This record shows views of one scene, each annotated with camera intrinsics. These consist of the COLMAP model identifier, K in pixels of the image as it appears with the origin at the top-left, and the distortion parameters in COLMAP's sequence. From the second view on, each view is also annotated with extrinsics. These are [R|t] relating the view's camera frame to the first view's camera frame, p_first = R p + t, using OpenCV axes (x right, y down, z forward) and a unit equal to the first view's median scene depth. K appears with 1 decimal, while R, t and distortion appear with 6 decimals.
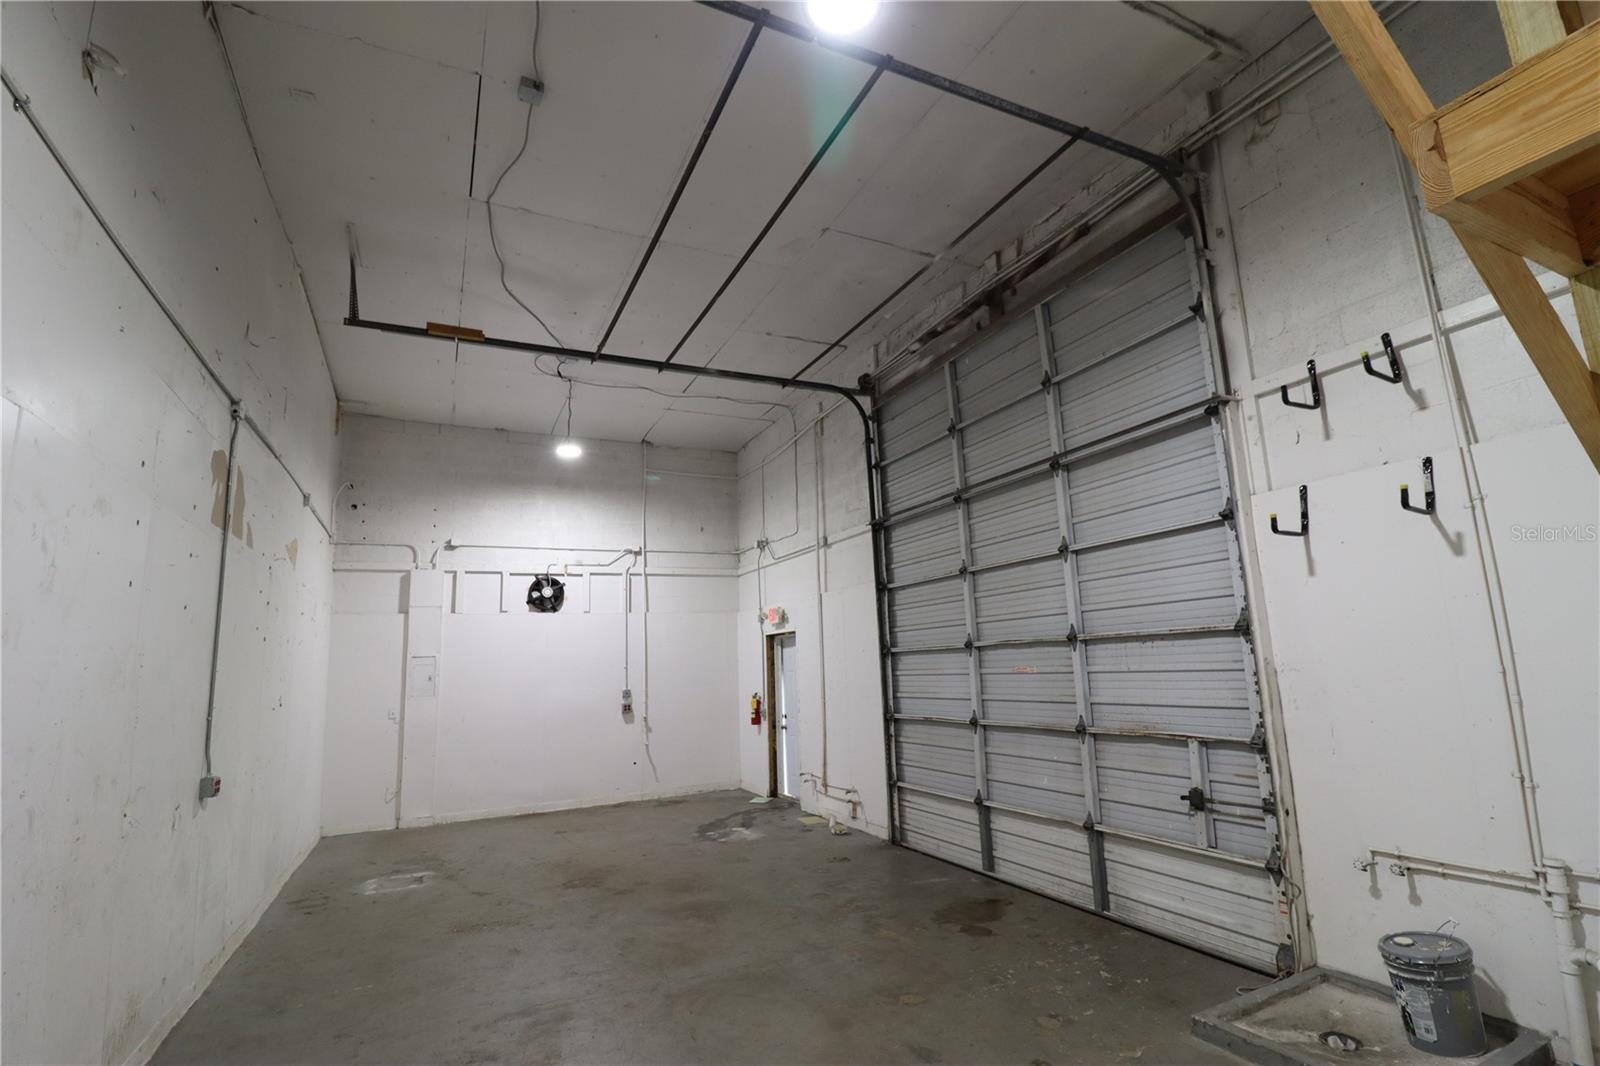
lens RADIAL K [[745.4, 0, 809.6], [0, 745.4, 536.8], [0, 0, 1]] dist [-0.000326, -0.012033]
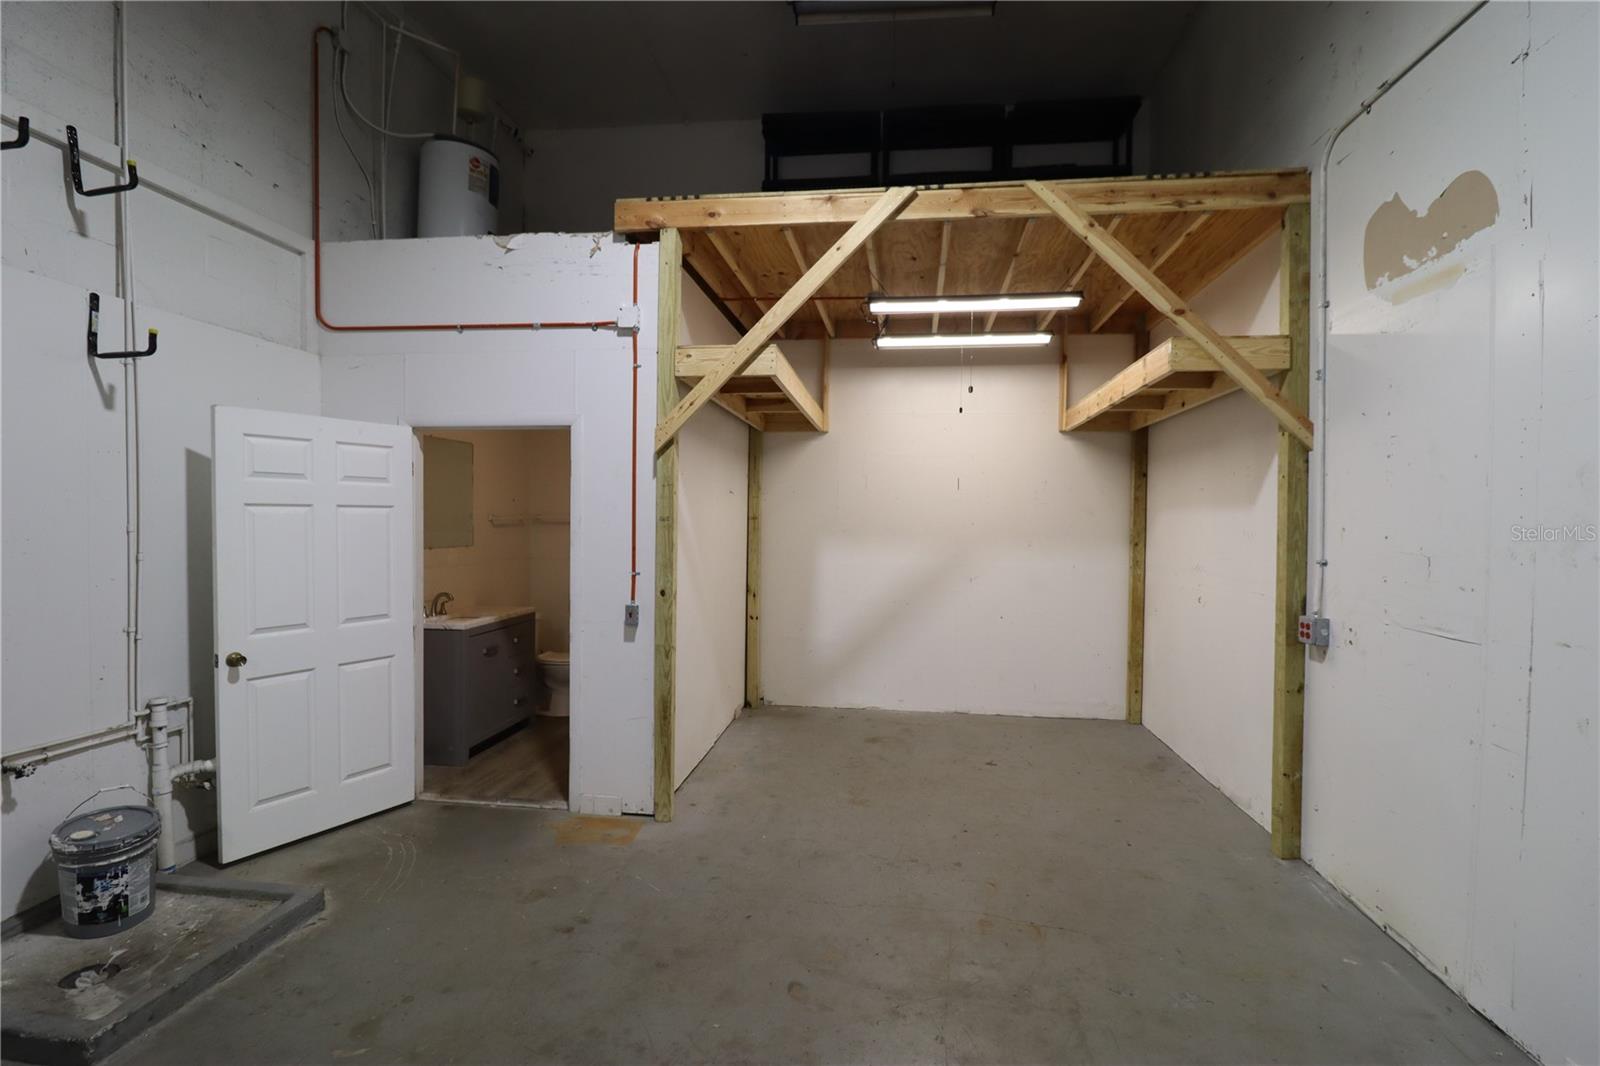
lens RADIAL K [[745.4, 0, 809.6], [0, 745.4, 536.8], [0, 0, 1]] dist [-0.000326, -0.012033]
pose [[-0.836765, 0.018026, 0.547265, -0.224509], [-0.073198, 0.986805, -0.144423, 0.152007], [-0.542648, -0.160906, -0.824404, 0.750776]]
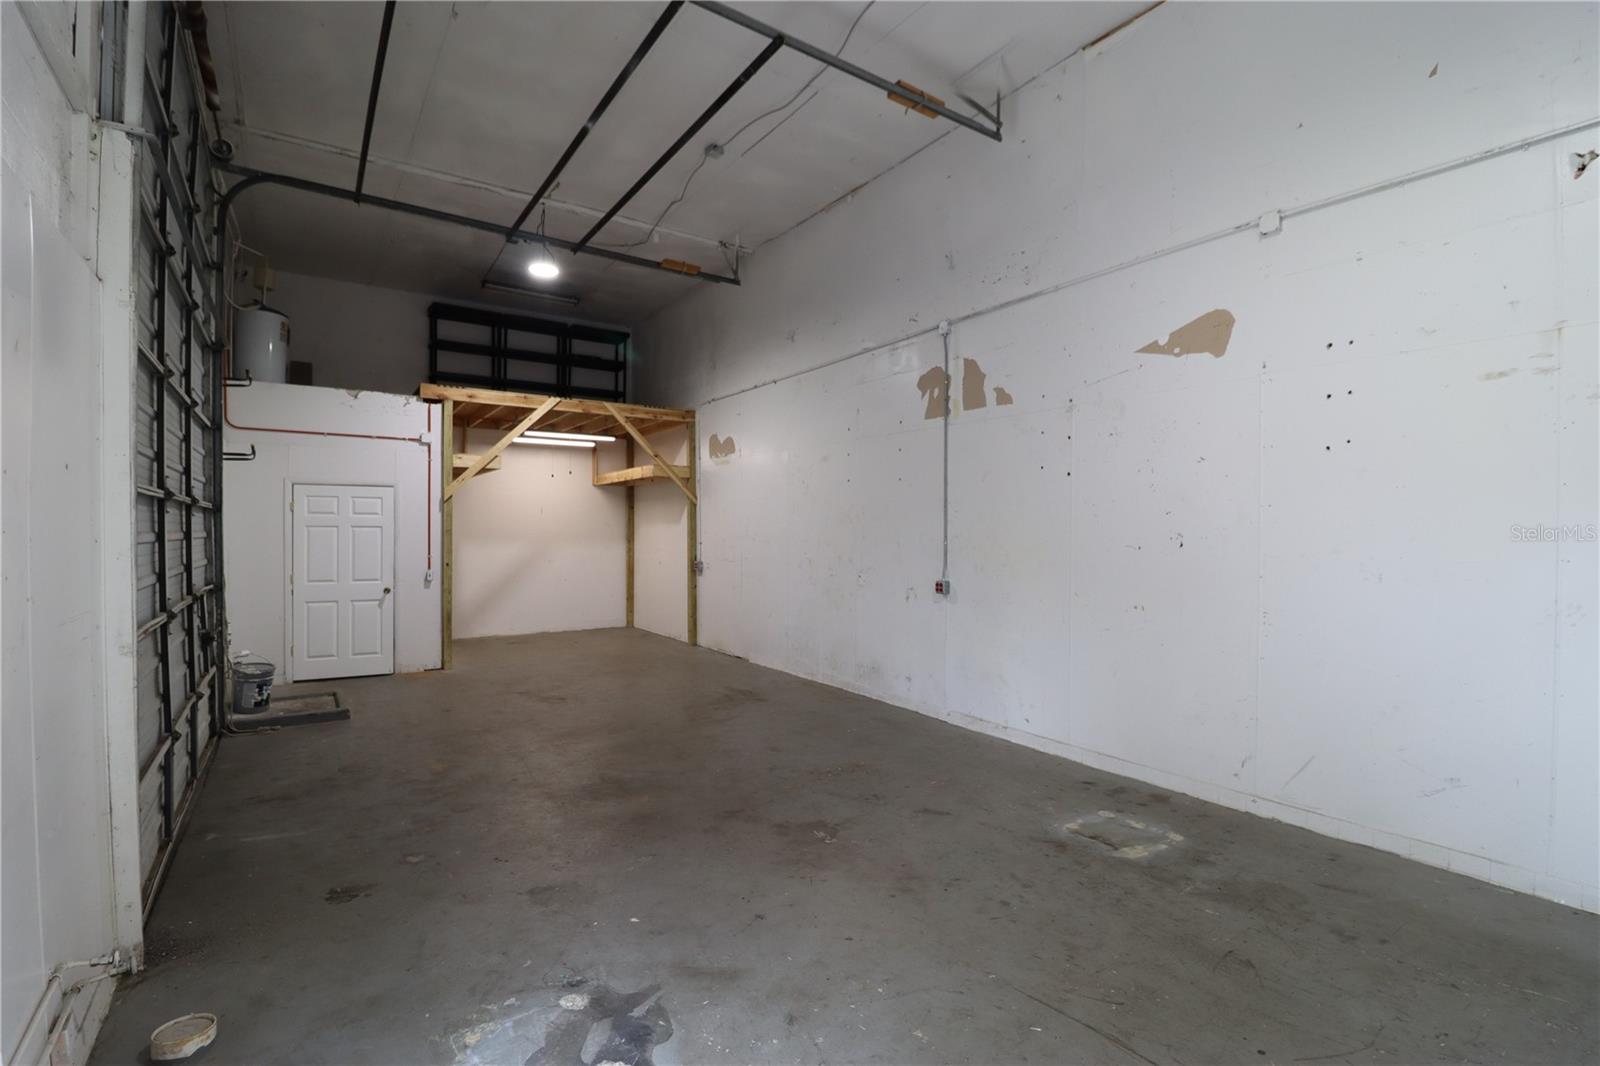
lens RADIAL K [[745.4, 0, 809.6], [0, 745.4, 536.8], [0, 0, 1]] dist [-0.000326, -0.012033]
pose [[-0.989076, 0.038662, -0.142249, -0.248008], [0.061197, 0.985599, -0.157635, 0.347671], [0.134106, -0.164618, -0.977198, 1.869724]]
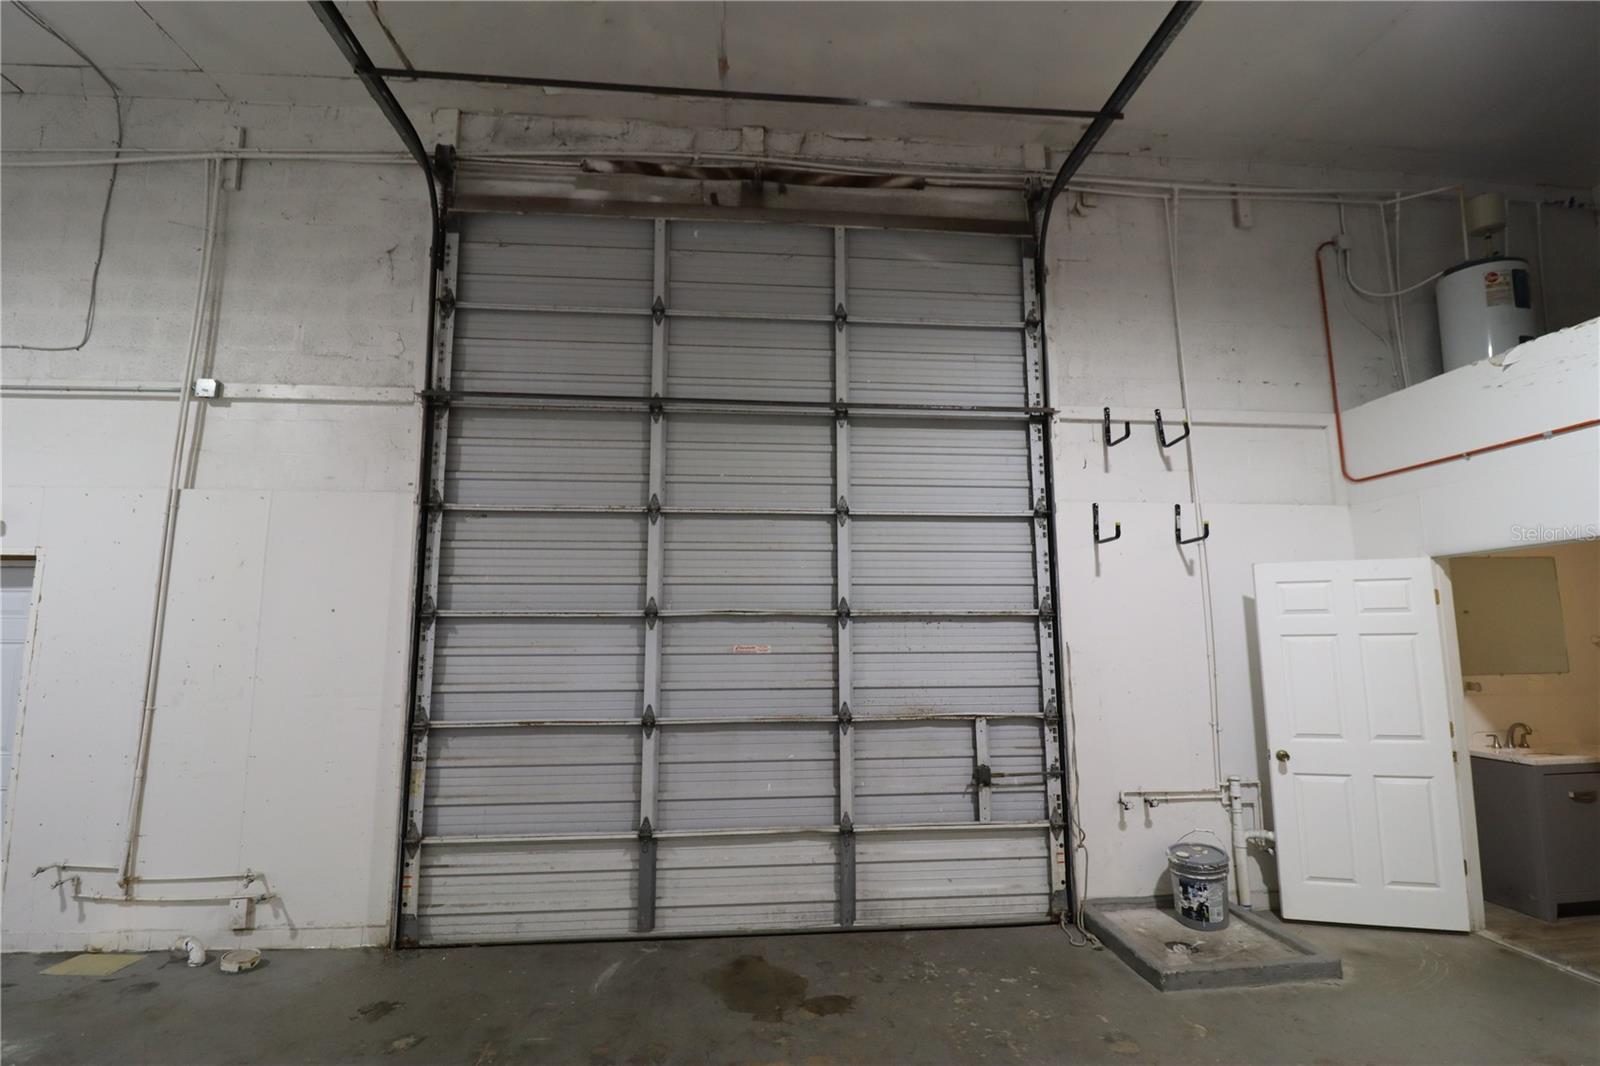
lens RADIAL K [[745.4, 0, 809.6], [0, 745.4, 536.8], [0, 0, 1]] dist [-0.000326, -0.012033]
pose [[0.357460, 0.161590, 0.919843, -0.446065], [-0.170559, 0.979649, -0.105816, 0.138964], [-0.918222, -0.119063, 0.377746, 0.680210]]
